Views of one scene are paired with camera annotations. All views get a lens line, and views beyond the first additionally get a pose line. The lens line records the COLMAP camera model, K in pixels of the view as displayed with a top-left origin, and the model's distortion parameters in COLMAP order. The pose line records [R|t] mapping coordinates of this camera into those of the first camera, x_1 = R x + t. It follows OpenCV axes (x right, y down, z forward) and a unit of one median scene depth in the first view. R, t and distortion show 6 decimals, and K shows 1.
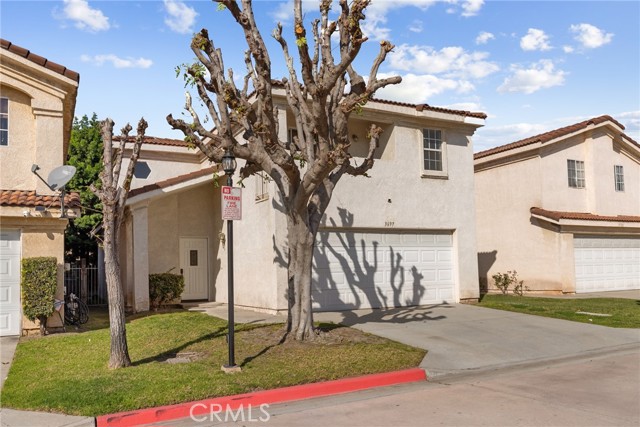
lens RADIAL K [[521.4, 0, 321.5], [0, 521.4, 211.7], [0, 0, 1]] dist [0.000207, 0.001855]
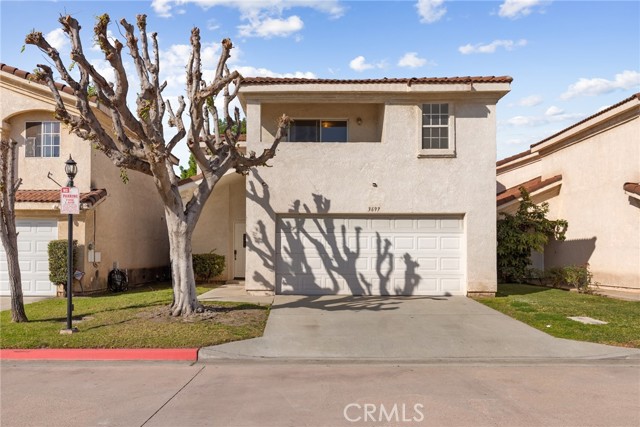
lens RADIAL K [[521.4, 0, 322.2], [0, 521.4, 215.7], [0, 0, 1]] dist [0.000207, 0.001855]
pose [[0.871804, -0.007201, -0.489802, 0.515196], [0.030162, 0.998784, 0.039002, -0.004708], [0.488925, -0.048775, 0.870961, 0.112423]]
